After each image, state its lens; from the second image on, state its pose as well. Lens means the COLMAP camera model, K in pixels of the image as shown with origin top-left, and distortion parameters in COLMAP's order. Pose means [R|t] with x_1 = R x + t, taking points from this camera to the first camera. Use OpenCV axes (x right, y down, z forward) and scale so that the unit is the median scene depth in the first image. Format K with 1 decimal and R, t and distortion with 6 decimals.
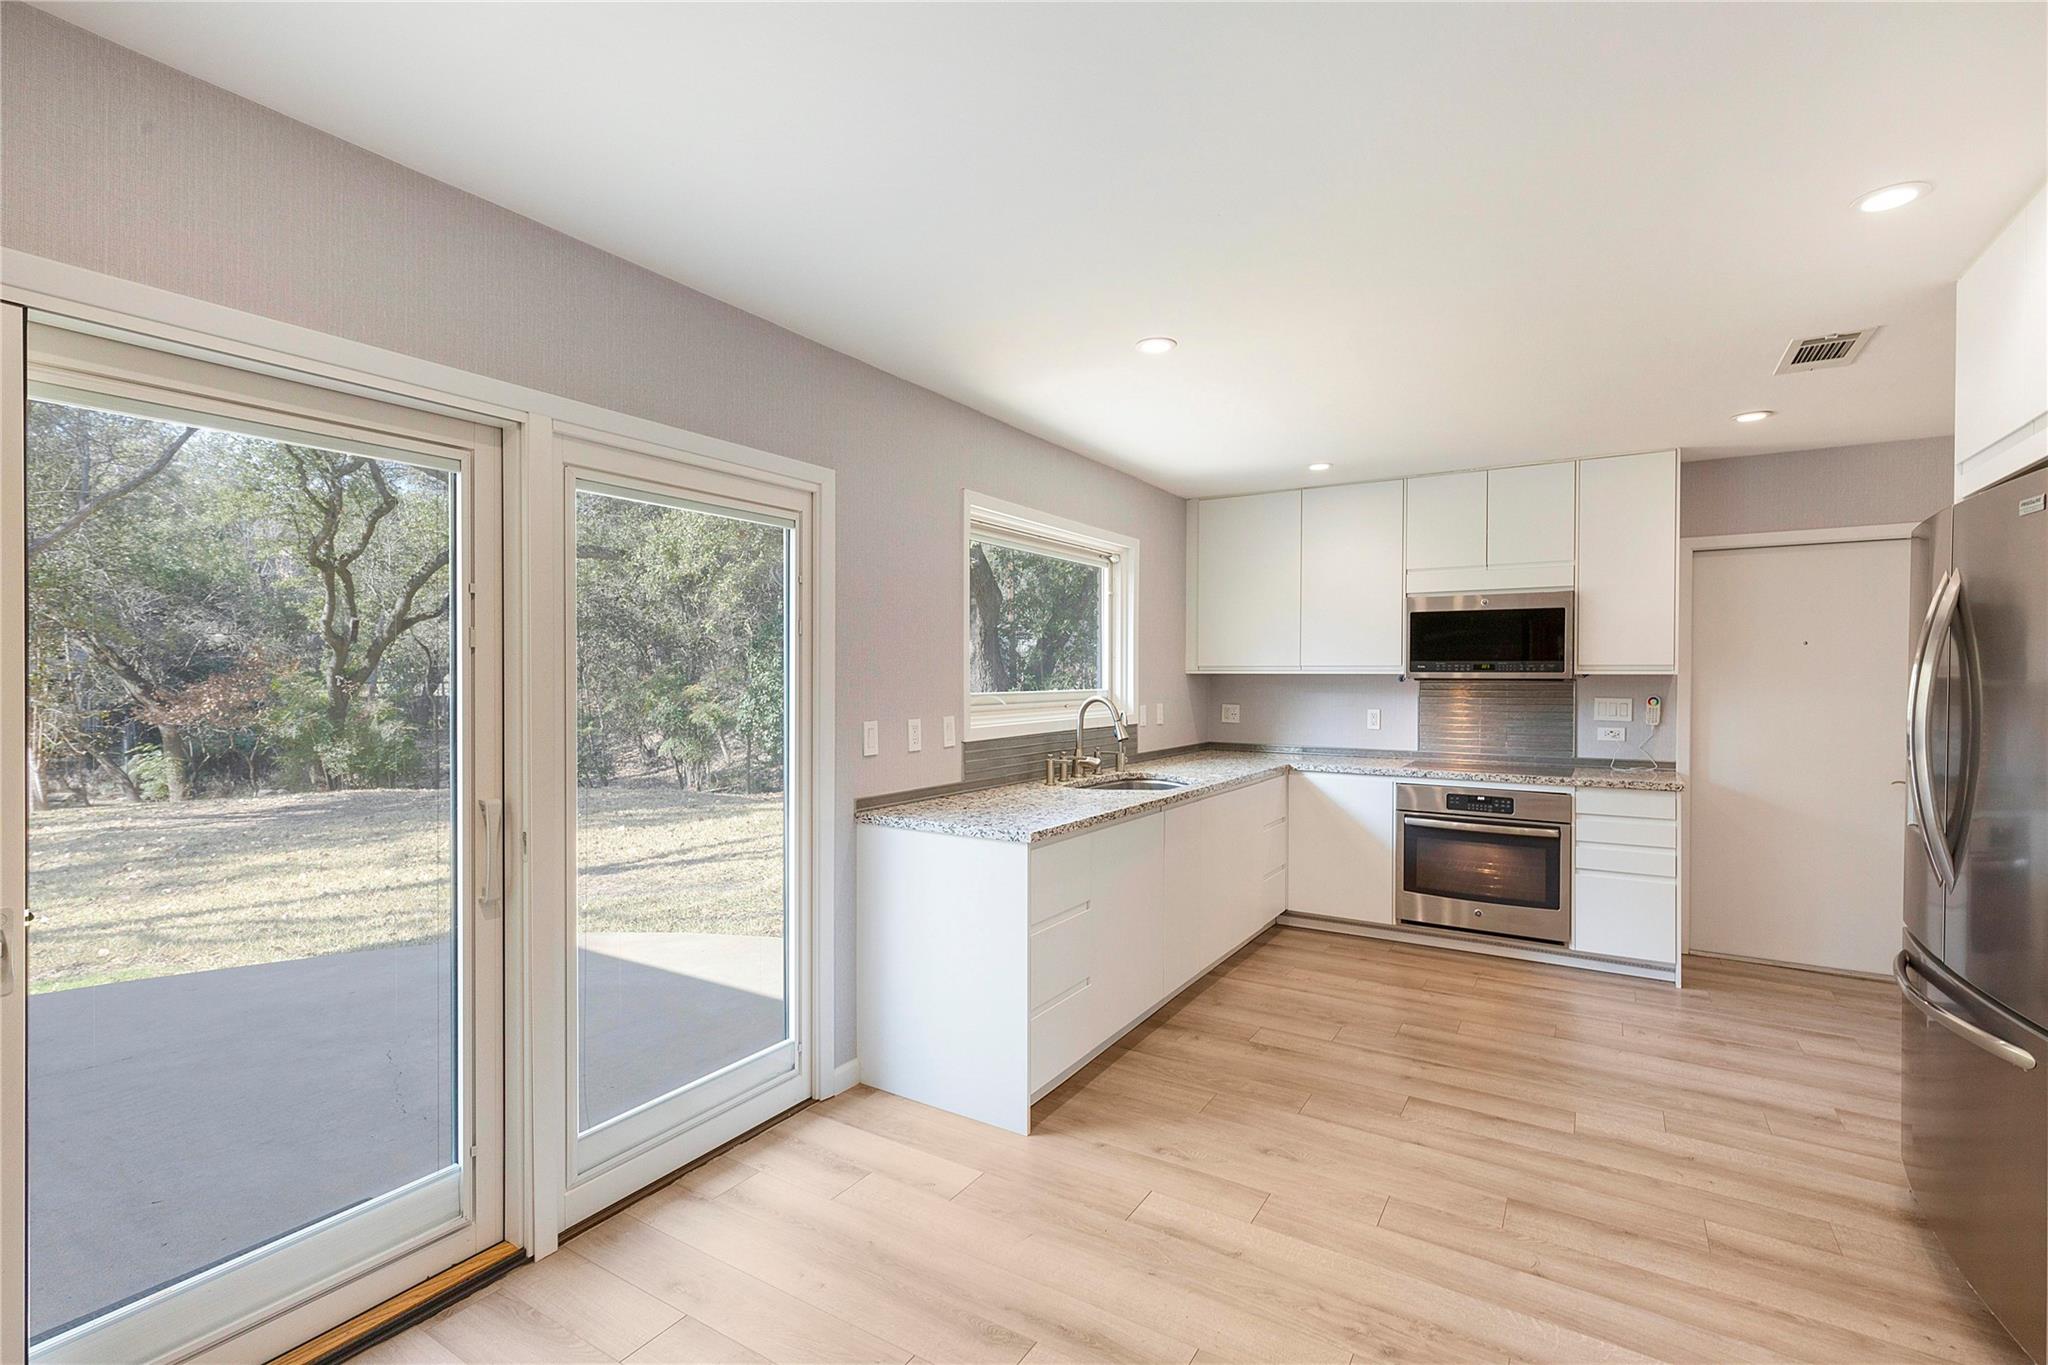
lens RADIAL K [[914.1, 0, 1024.0], [0, 914.1, 682.5], [0, 0, 1]] dist [0.005336, -0.000847]
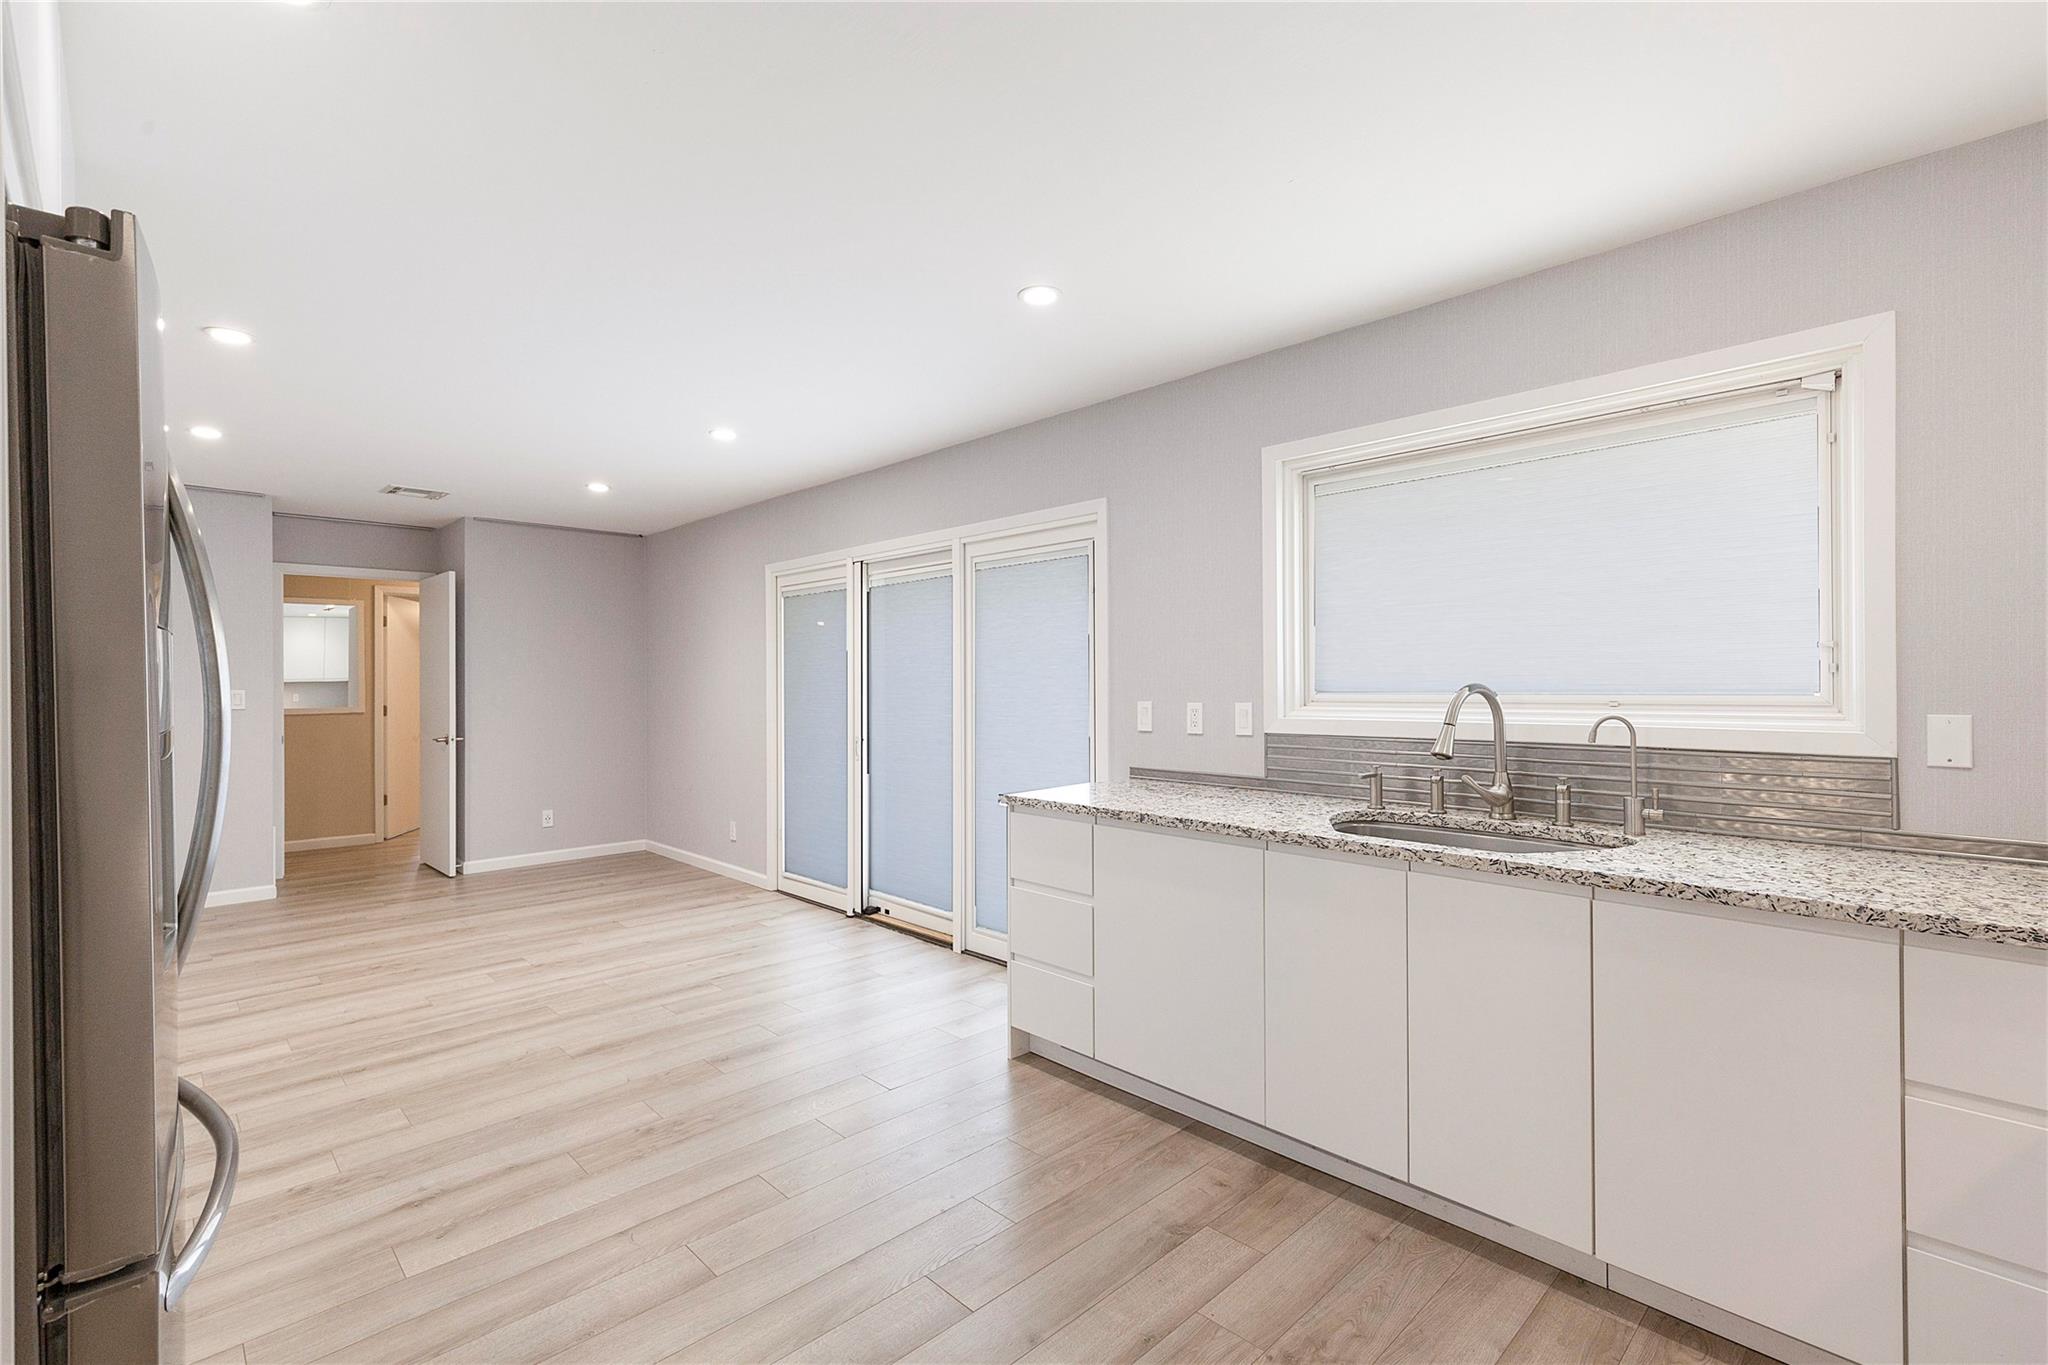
lens RADIAL K [[917.8, 0, 1026.3], [0, 917.8, 678.2], [0, 0, 1]] dist [0.011842, -0.000344]
pose [[-0.230414, 0.001361, -0.973092, 0.884826], [-0.001018, 0.999998, 0.001639, 0.011139], [0.973092, 0.001368, -0.230413, 1.014118]]
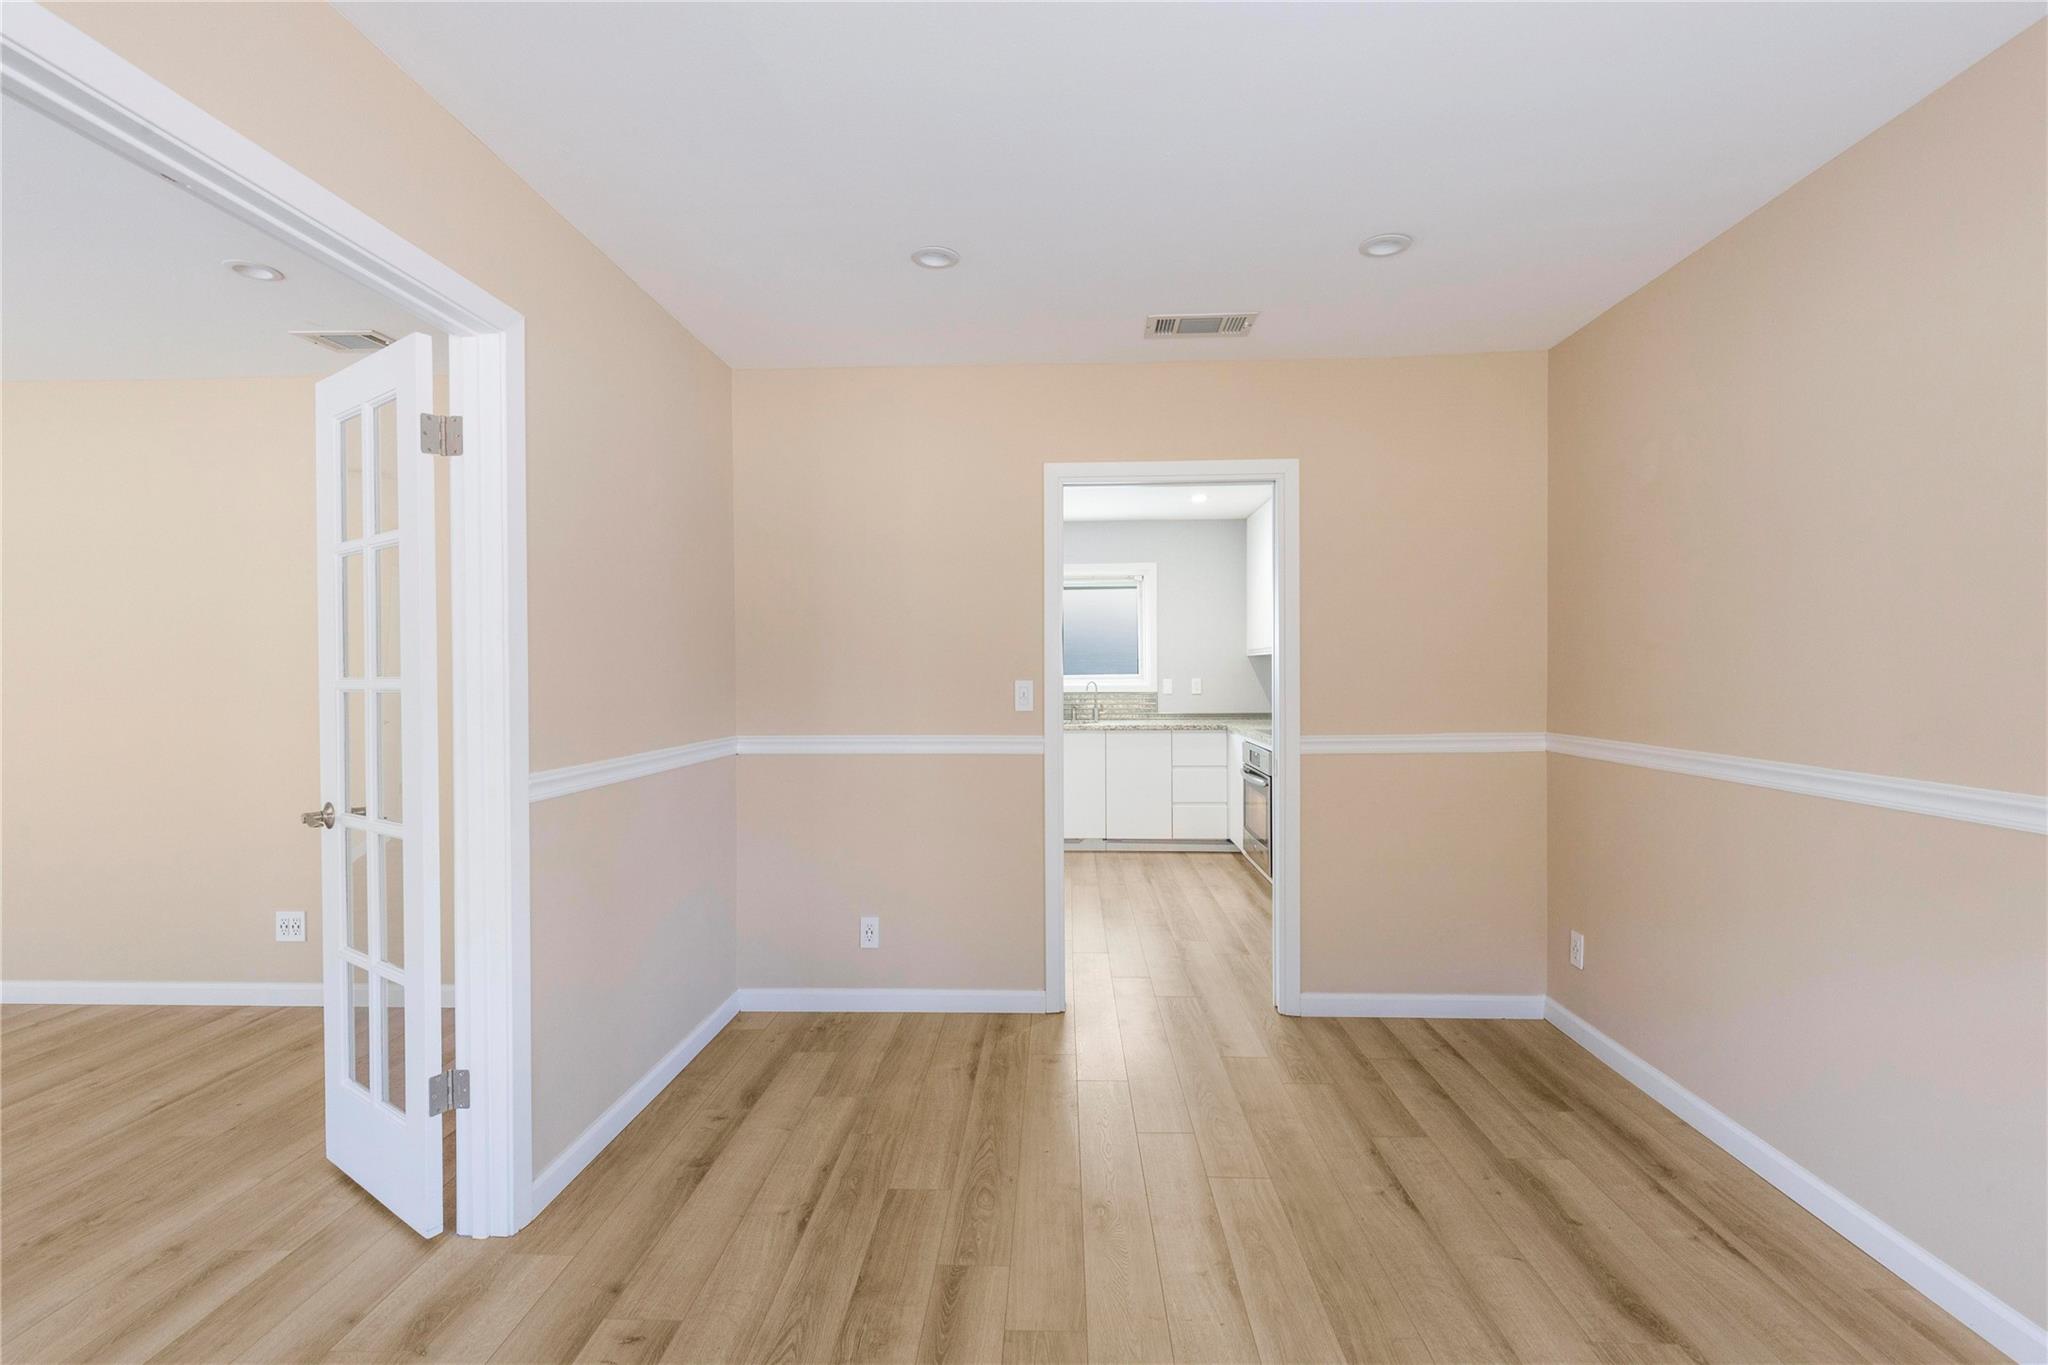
lens RADIAL K [[917.8, 0, 1026.3], [0, 917.8, 678.2], [0, 0, 1]] dist [0.011842, -0.000344]
pose [[0.502020, 0.007640, -0.864822, 1.795301], [-0.003987, 0.999971, 0.006519, 0.019460], [0.864847, 0.000175, 0.502035, 0.145664]]
